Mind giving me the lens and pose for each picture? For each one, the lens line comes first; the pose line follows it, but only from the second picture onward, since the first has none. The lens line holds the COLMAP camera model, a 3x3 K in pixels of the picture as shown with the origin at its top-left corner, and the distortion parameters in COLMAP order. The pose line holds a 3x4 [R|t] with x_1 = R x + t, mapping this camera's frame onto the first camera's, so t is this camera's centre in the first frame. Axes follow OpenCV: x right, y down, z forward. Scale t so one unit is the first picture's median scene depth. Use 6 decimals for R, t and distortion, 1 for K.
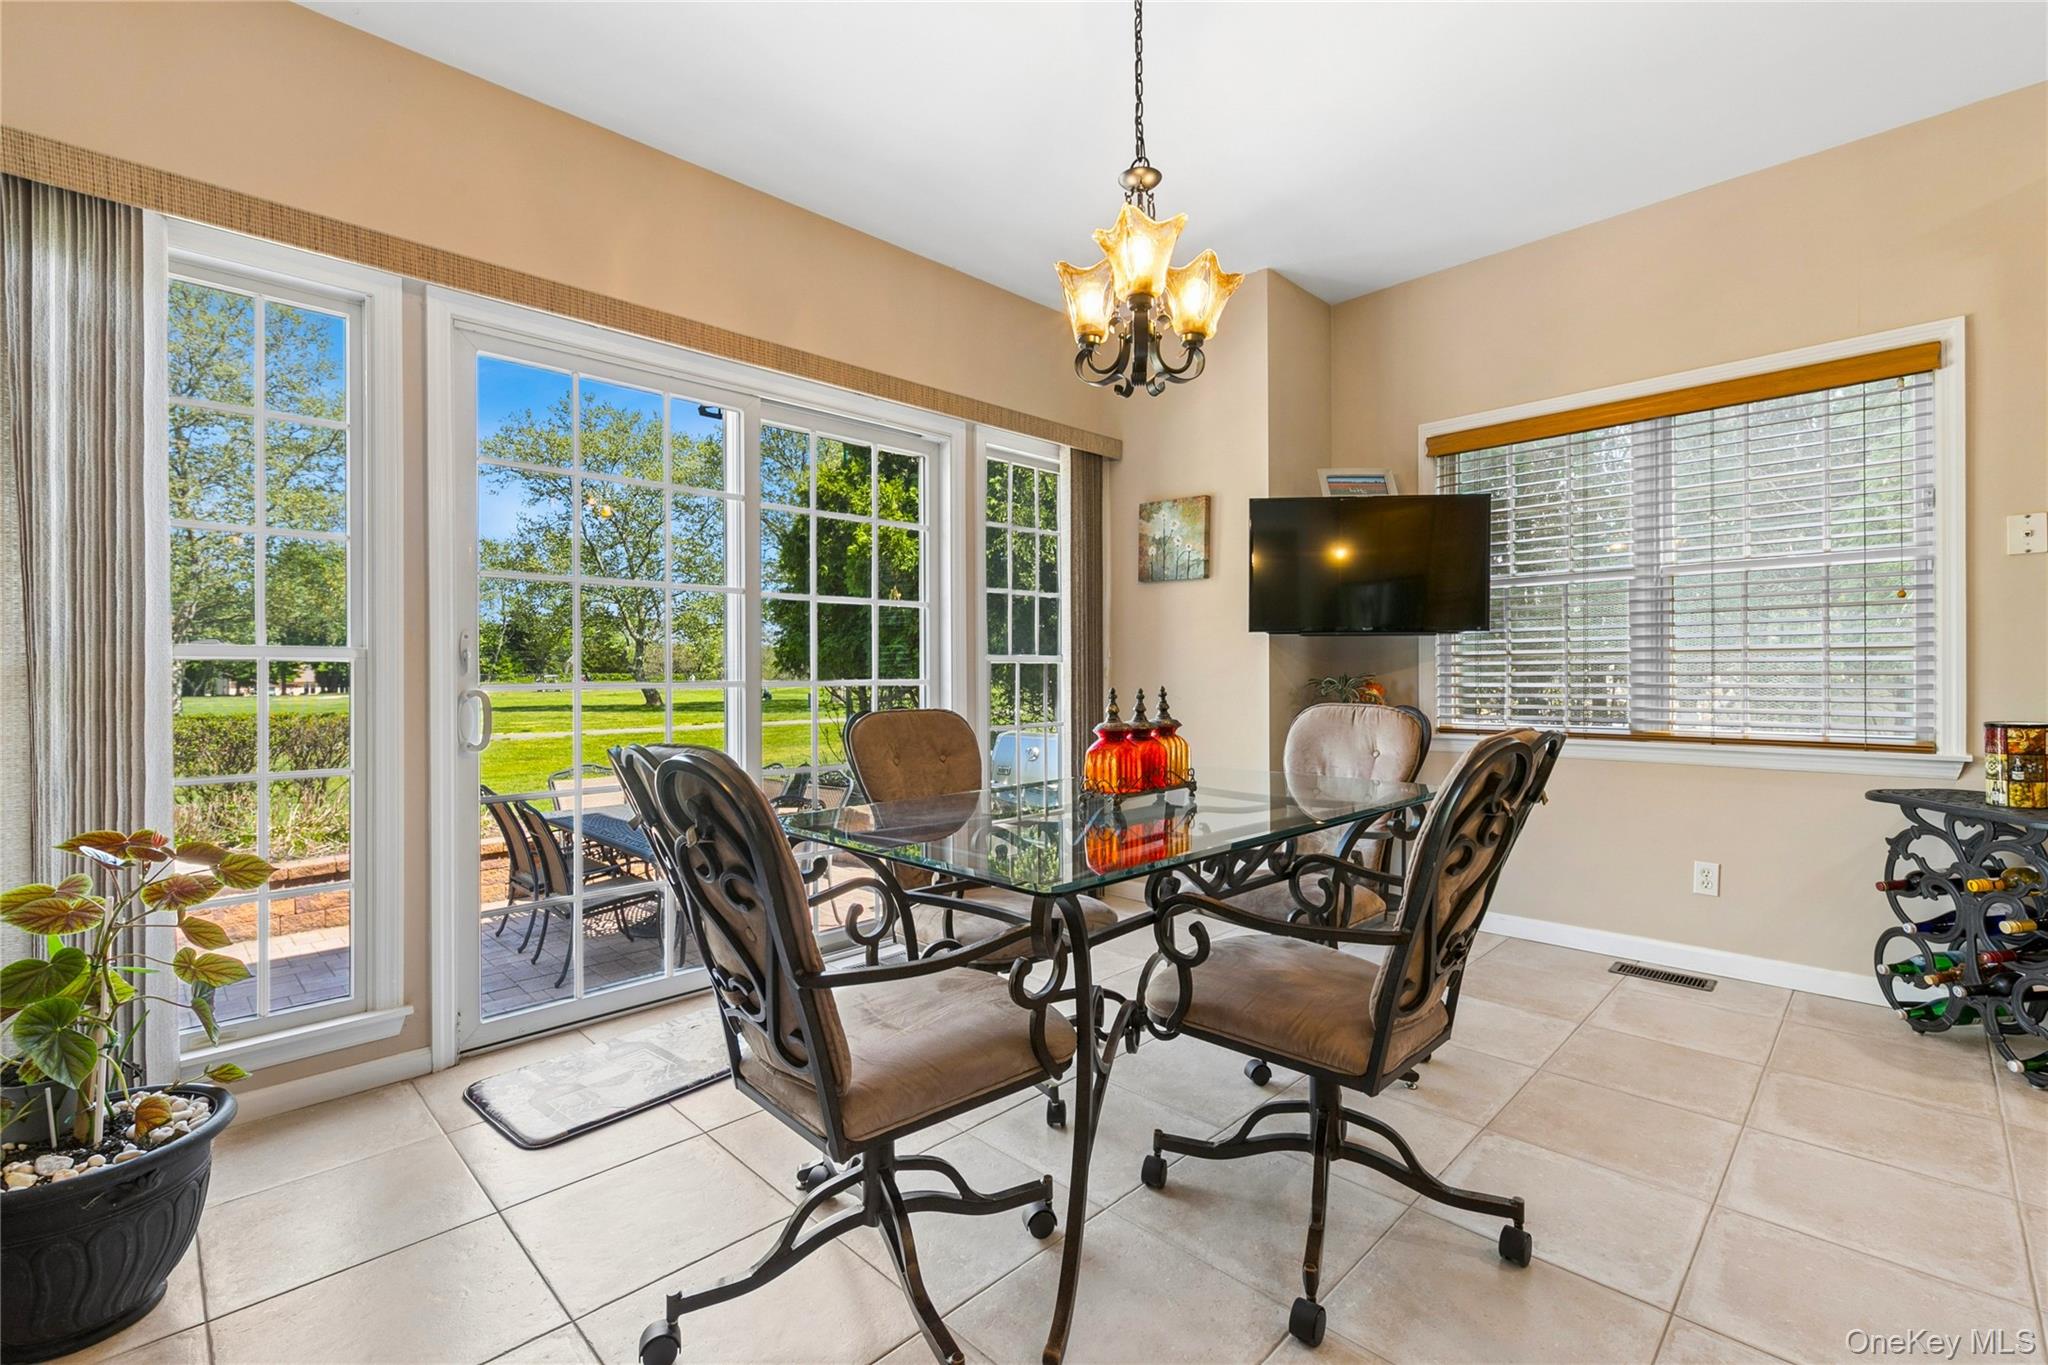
lens RADIAL K [[892.1, 0, 1028.7], [0, 892.1, 676.4], [0, 0, 1]] dist [0.000318, -0.000425]
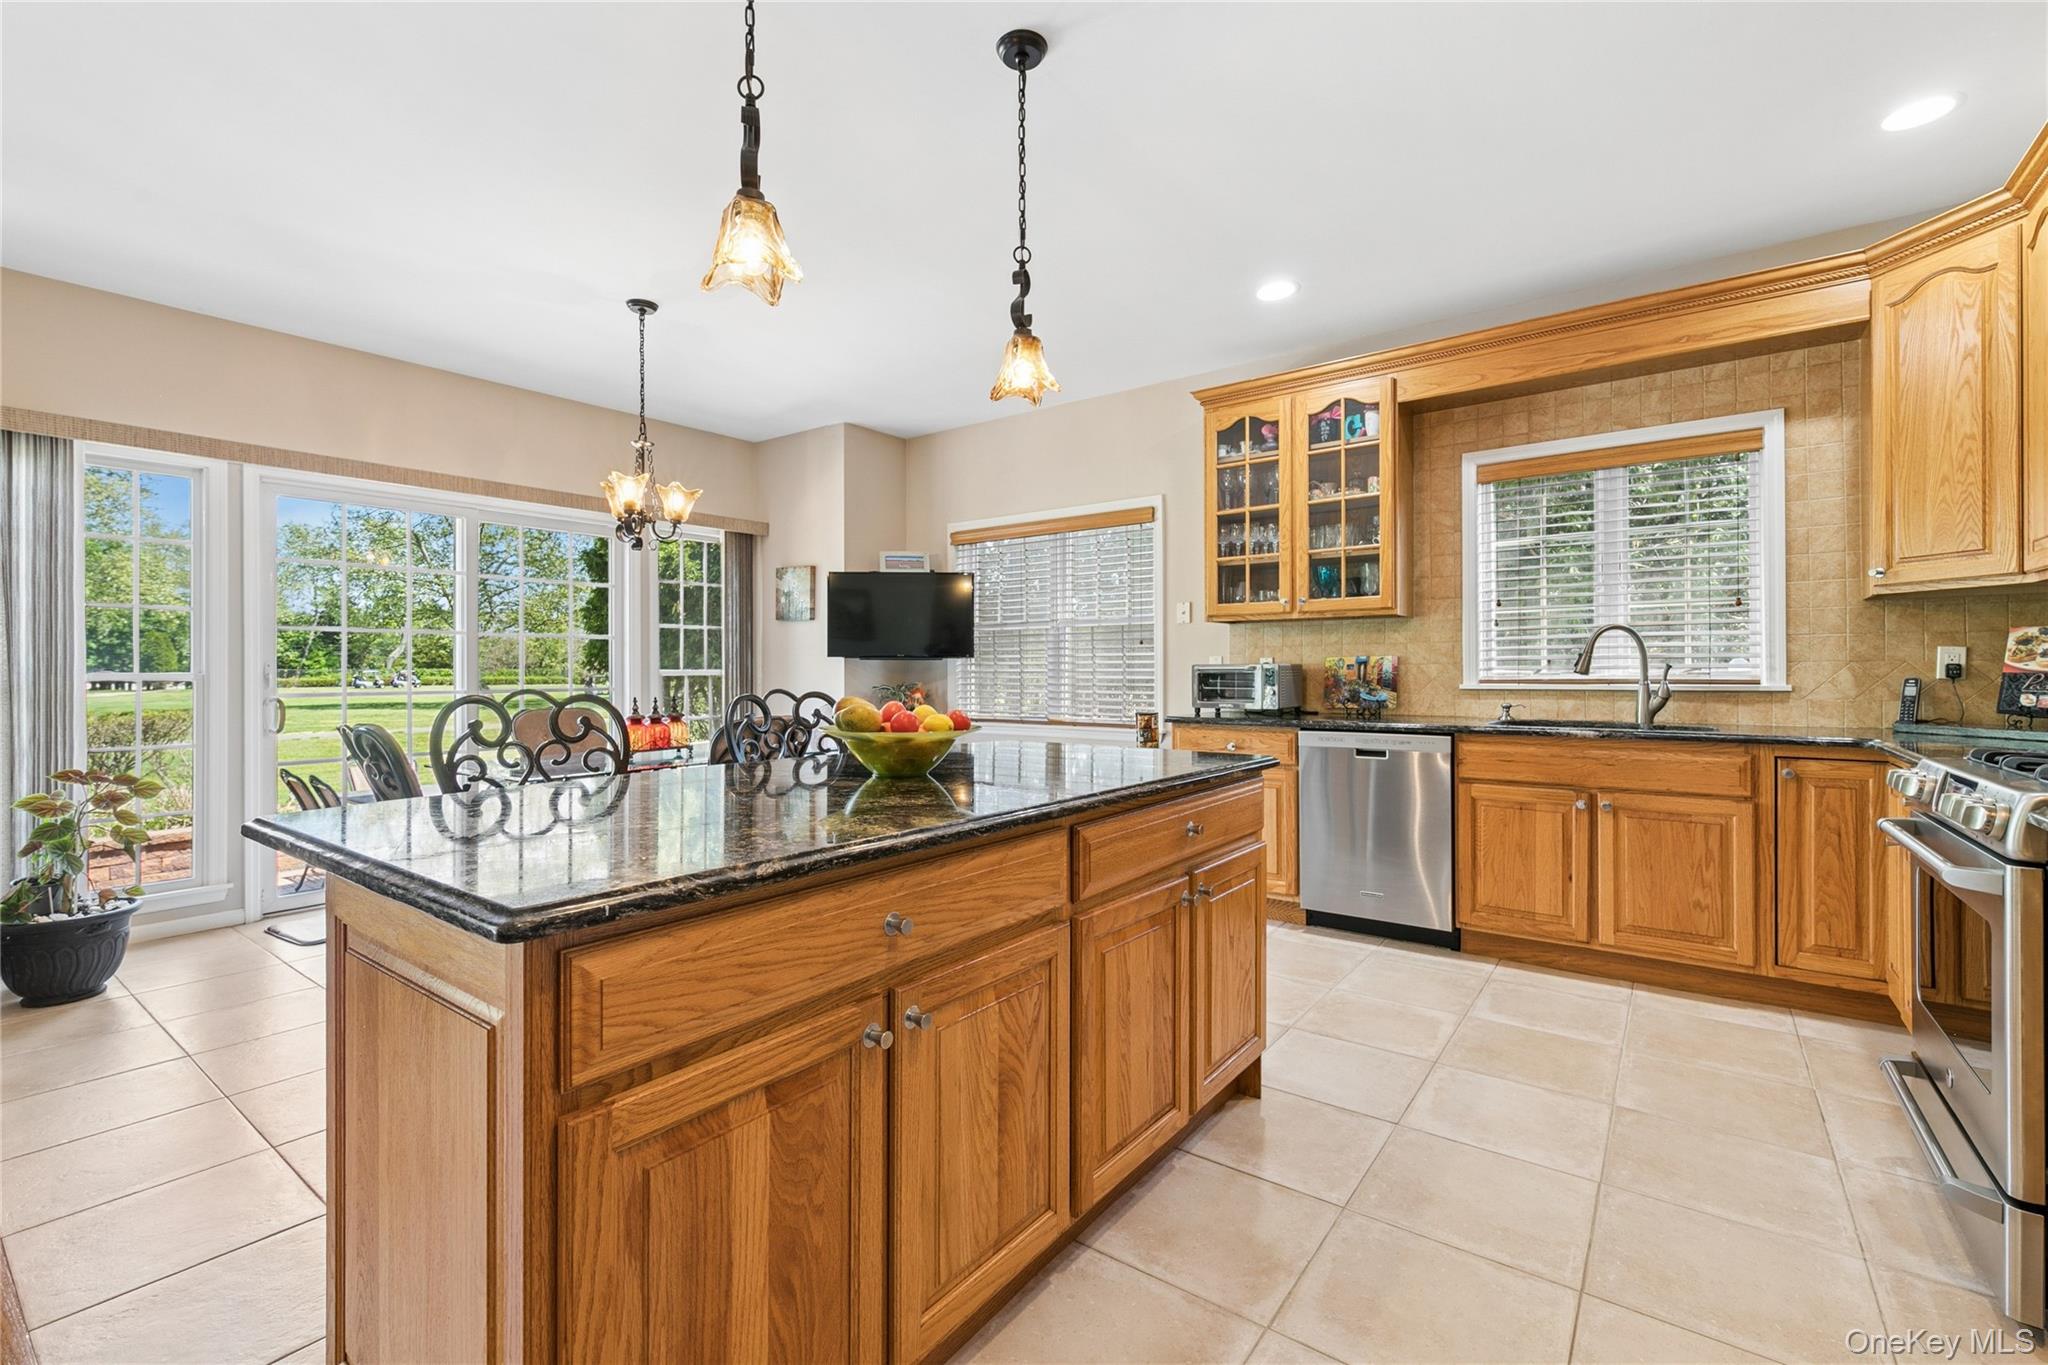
lens RADIAL K [[885.1, 0, 1031.0], [0, 885.1, 669.7], [0, 0, 1]] dist [-0.000767, 0.000141]
pose [[0.989104, 0.001702, 0.147208, 0.556274], [-0.001335, 0.999996, -0.002590, -0.035499], [-0.147212, 0.002365, 0.989102, -0.877751]]
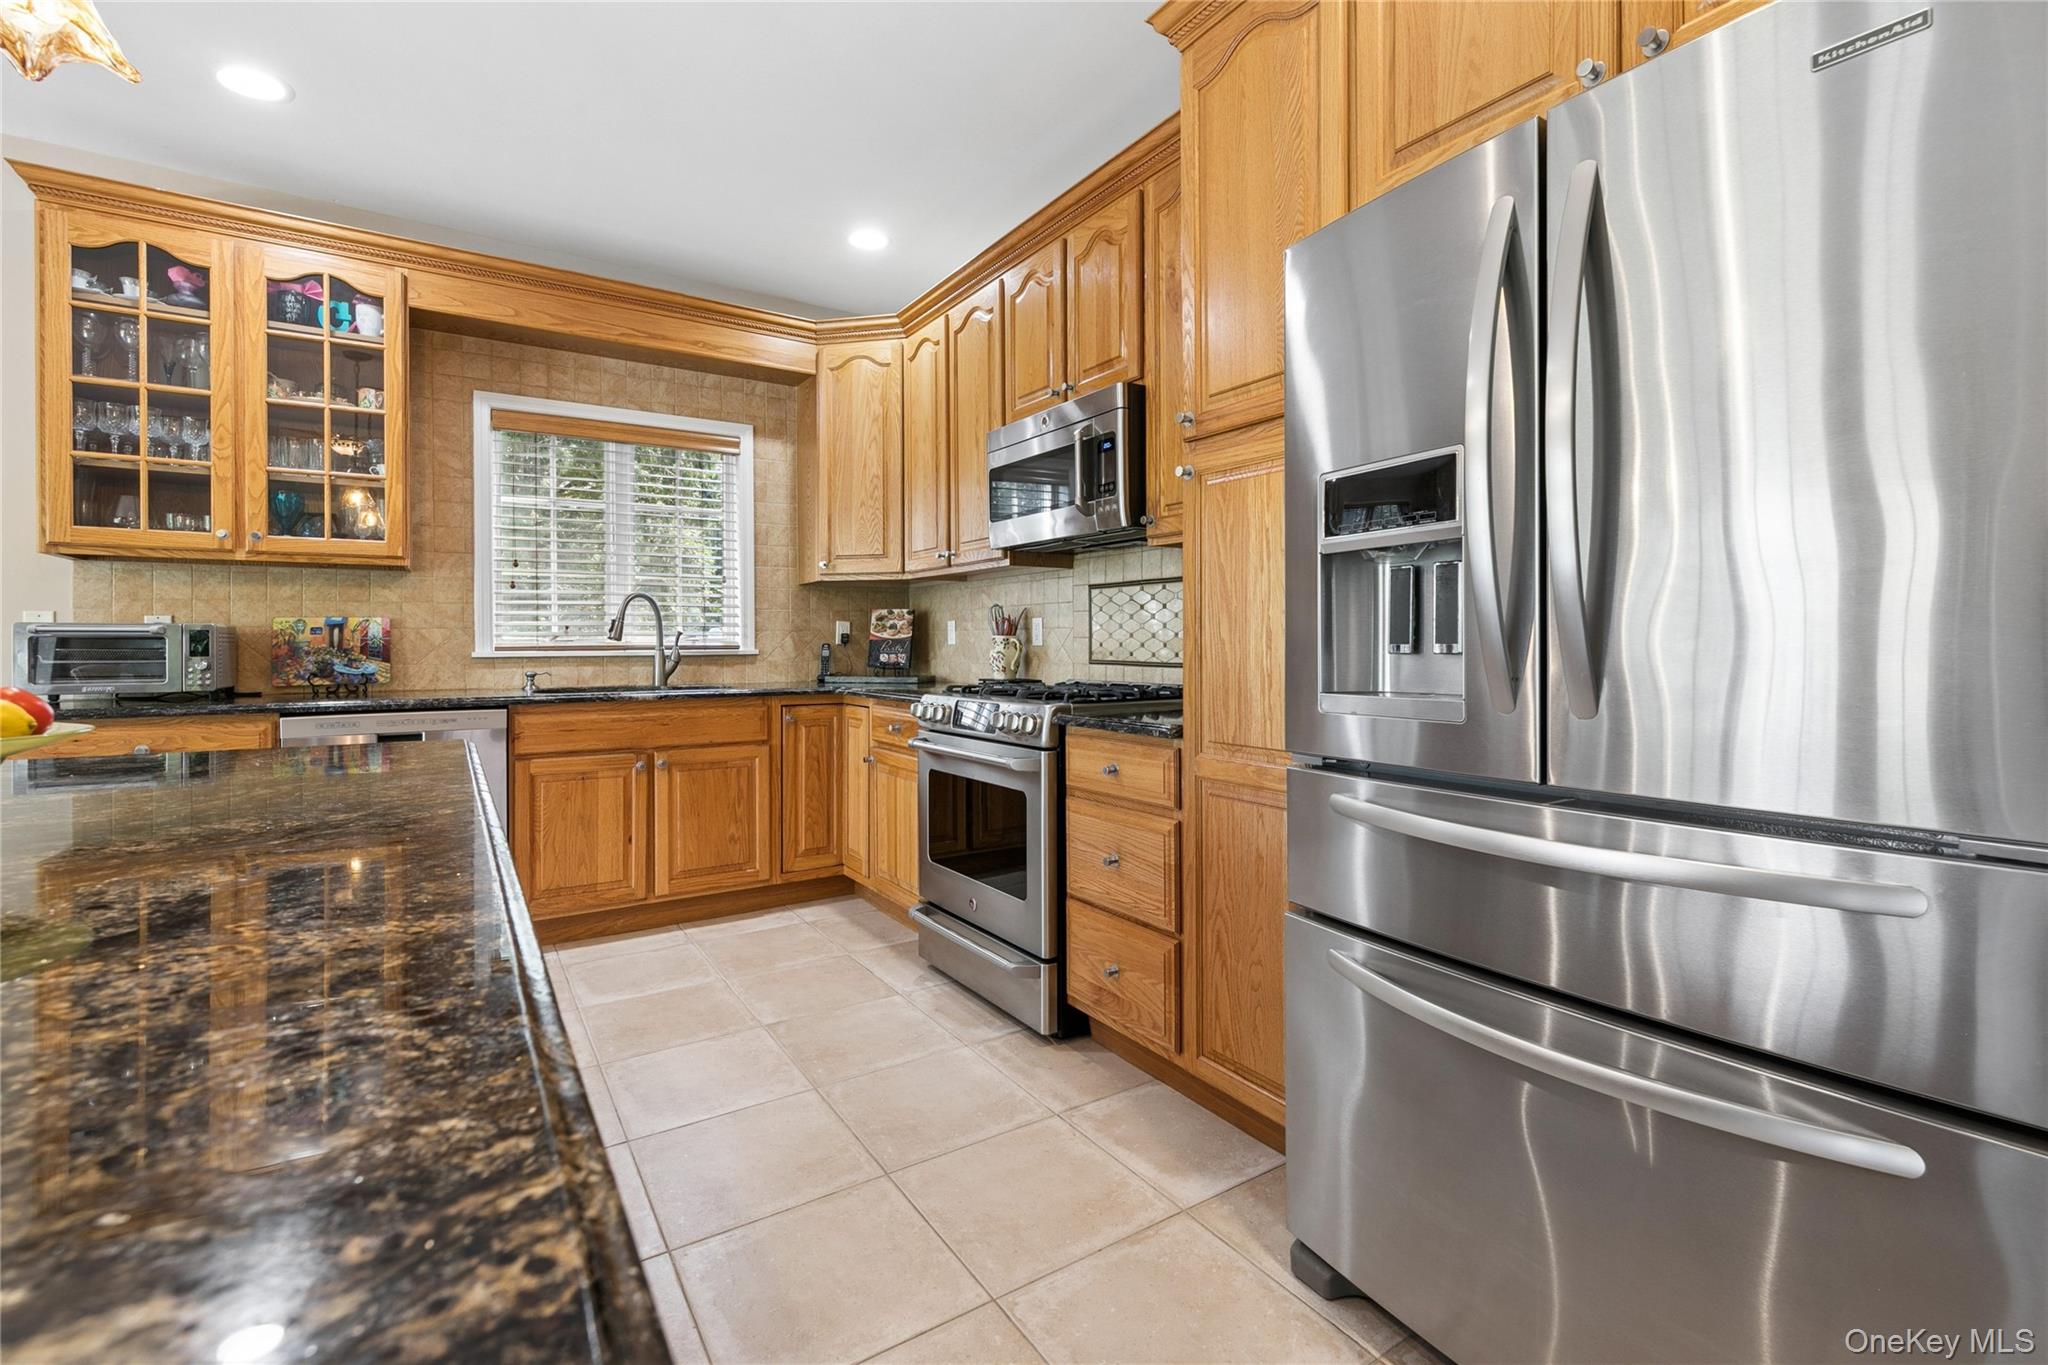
lens RADIAL K [[893.4, 0, 1024.1], [0, 893.4, 646.6], [0, 0, 1]] dist [0.000250, 0.000141]
pose [[0.203134, 0.002967, 0.979147, 0.331859], [0.002810, 0.999990, -0.003613, -0.013891], [-0.979147, 0.003485, 0.203123, -0.530713]]
